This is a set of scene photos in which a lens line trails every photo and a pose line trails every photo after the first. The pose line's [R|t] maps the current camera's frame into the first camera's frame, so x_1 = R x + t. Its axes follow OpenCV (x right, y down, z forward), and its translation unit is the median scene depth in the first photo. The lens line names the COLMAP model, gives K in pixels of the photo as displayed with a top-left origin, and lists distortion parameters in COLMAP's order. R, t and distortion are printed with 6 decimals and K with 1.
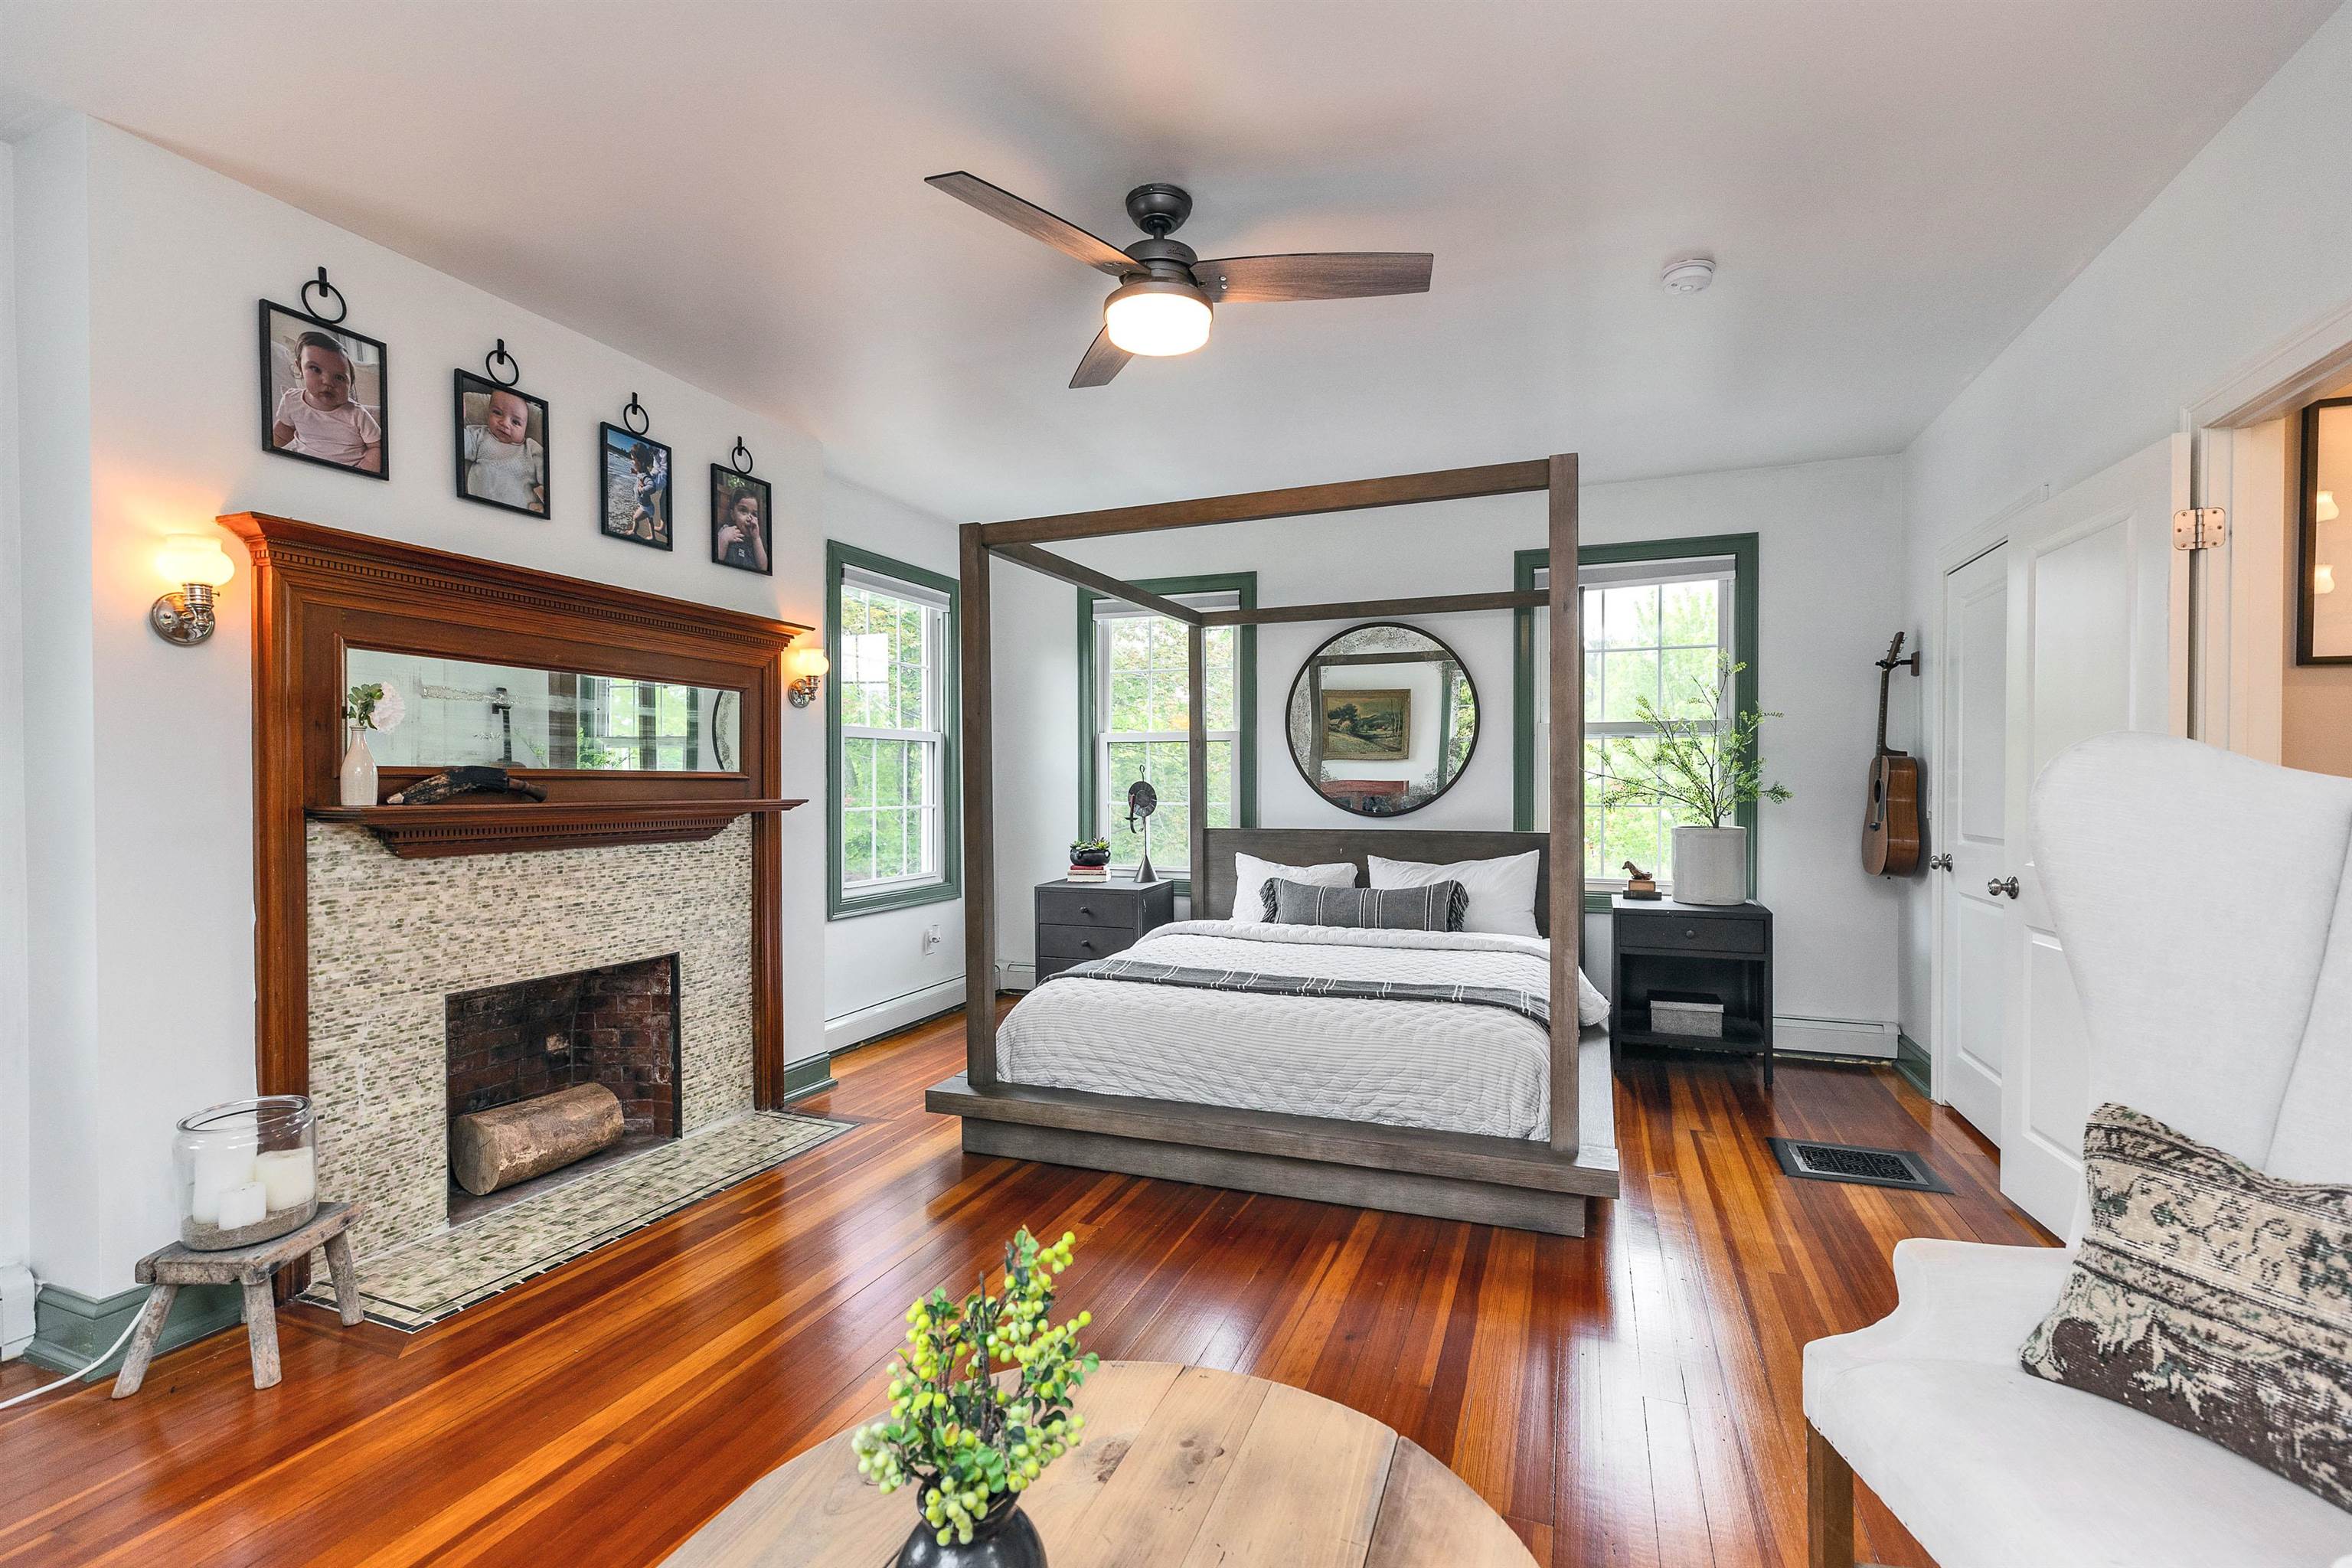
lens RADIAL K [[1060.4, 0, 1170.7], [0, 1060.4, 786.7], [0, 0, 1]] dist [0.002937, -0.000968]
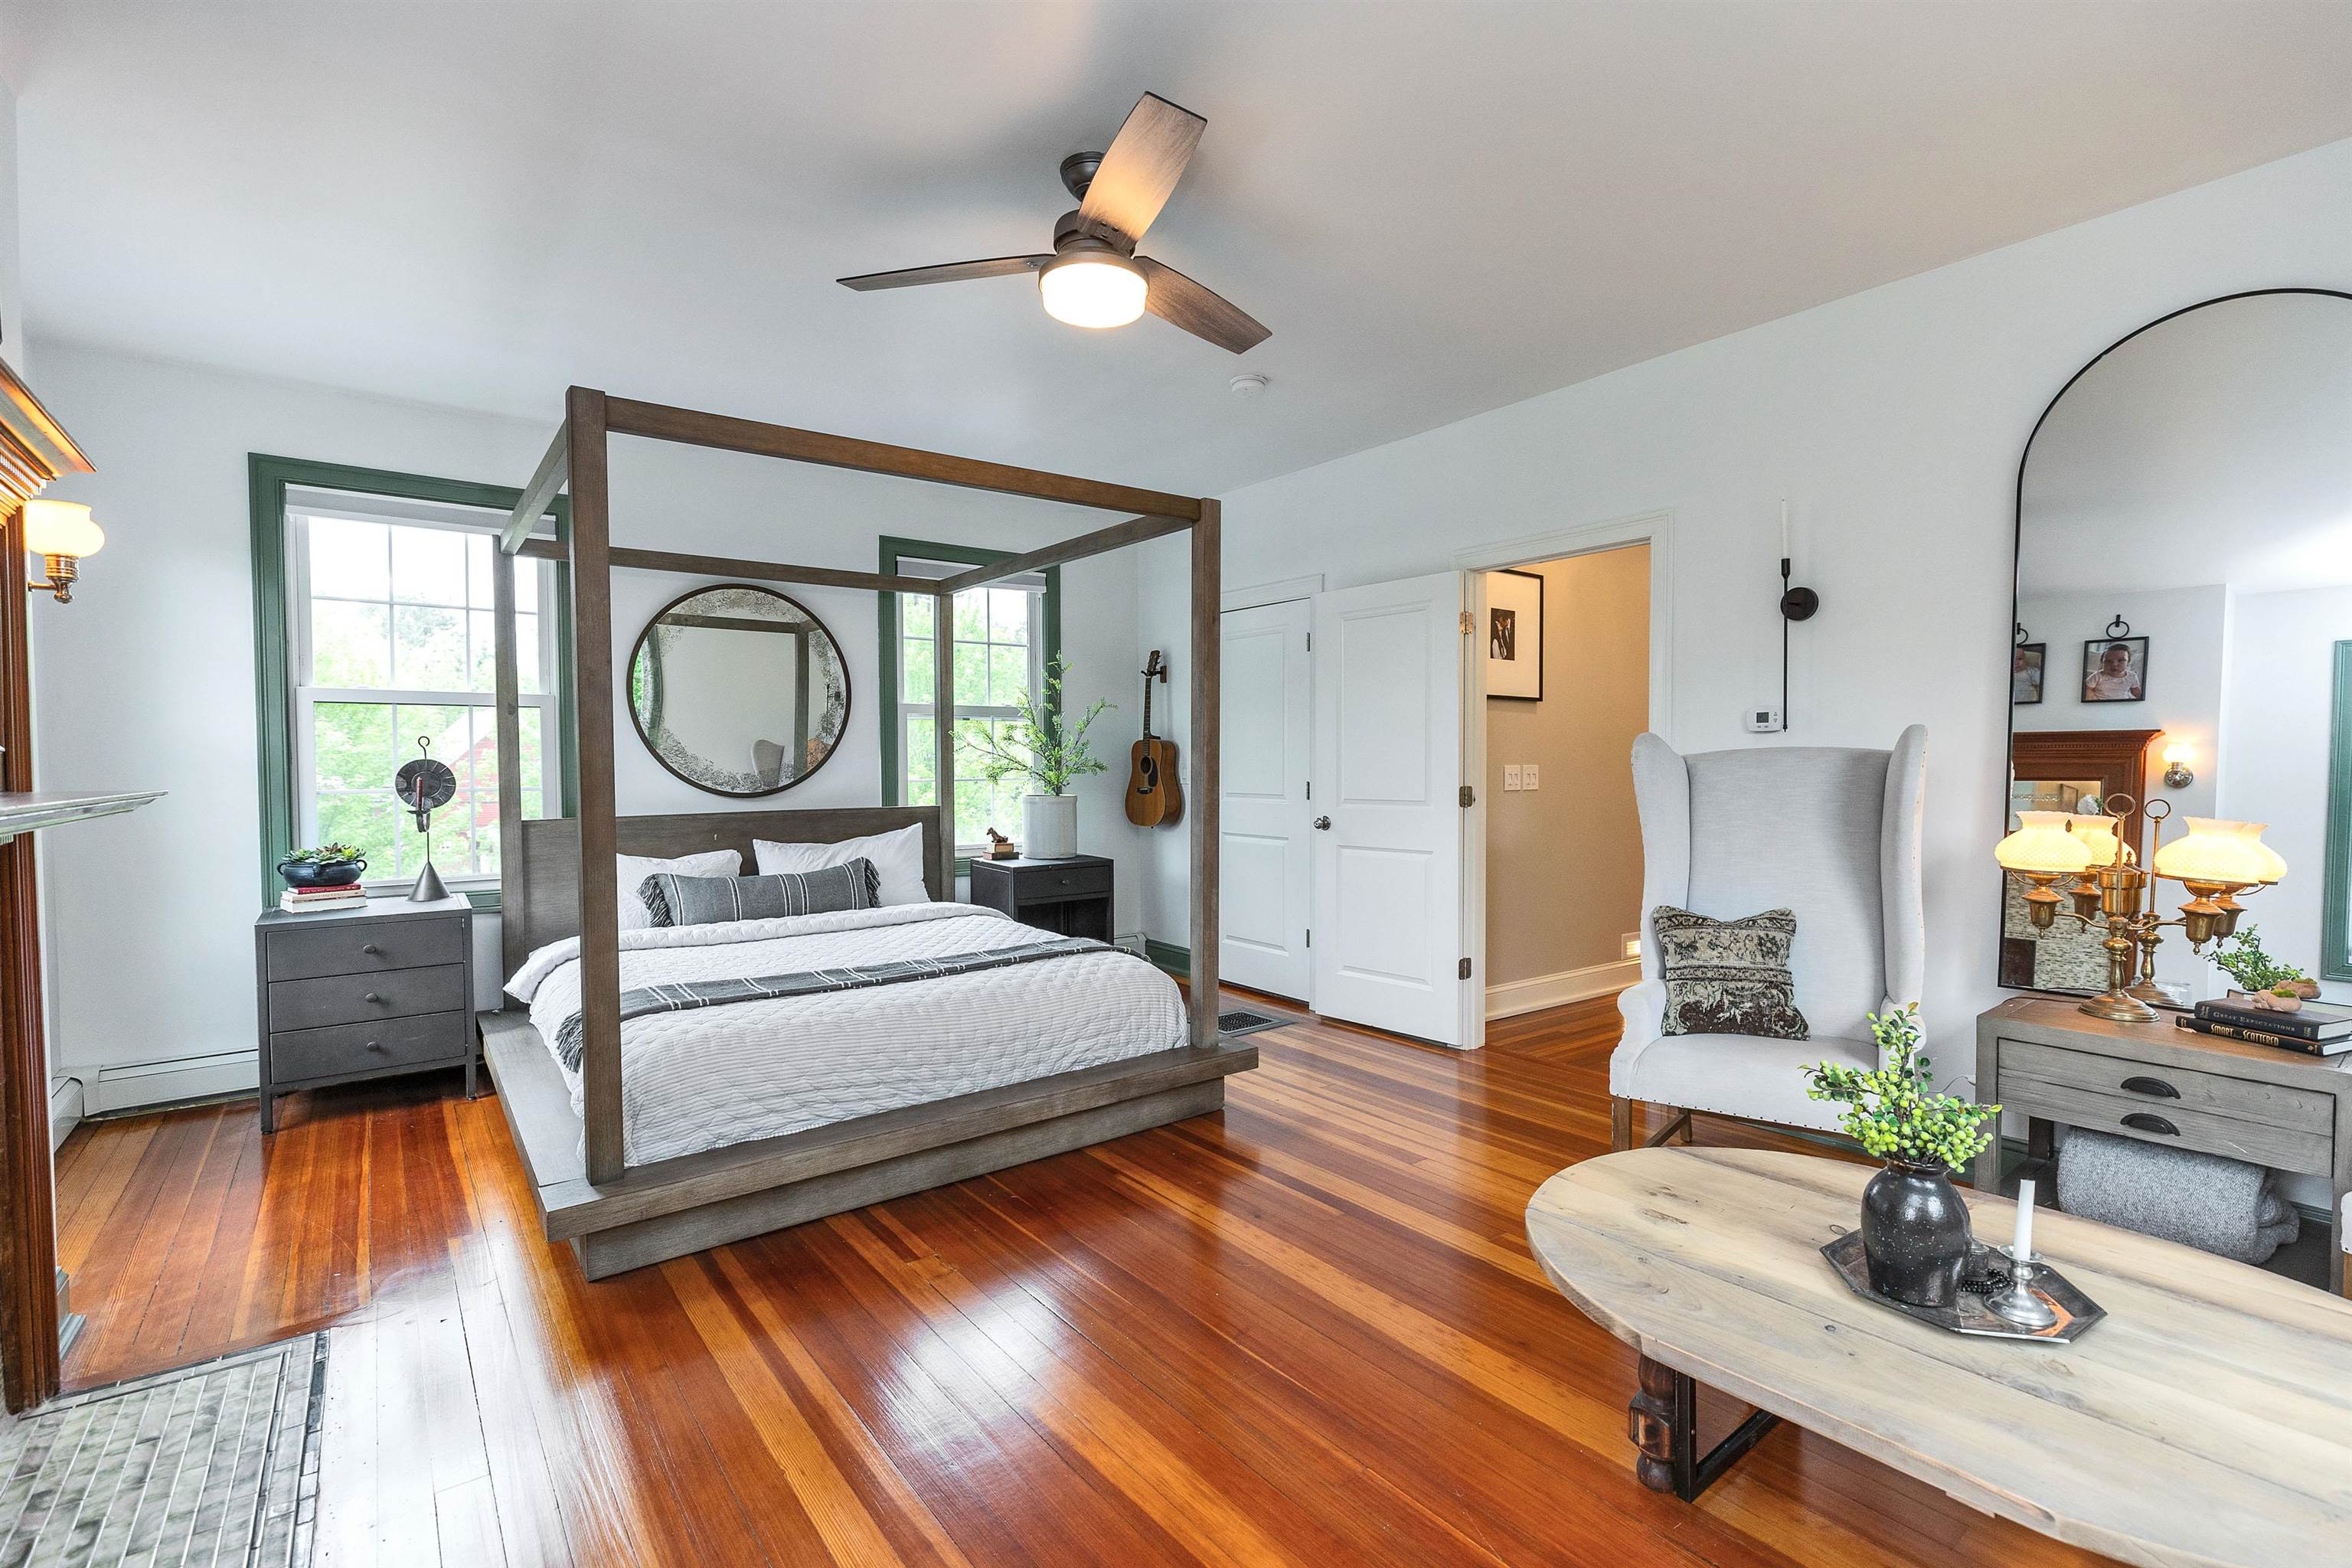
lens RADIAL K [[1083.9, 0, 1176.0], [0, 1083.9, 784.0], [0, 0, 1]] dist [0.007629, -0.000568]
pose [[0.514357, -0.022204, 0.857289, -0.514277], [0.007960, 0.999745, 0.021118, -0.000305], [-0.857539, -0.004038, 0.514403, 0.246924]]
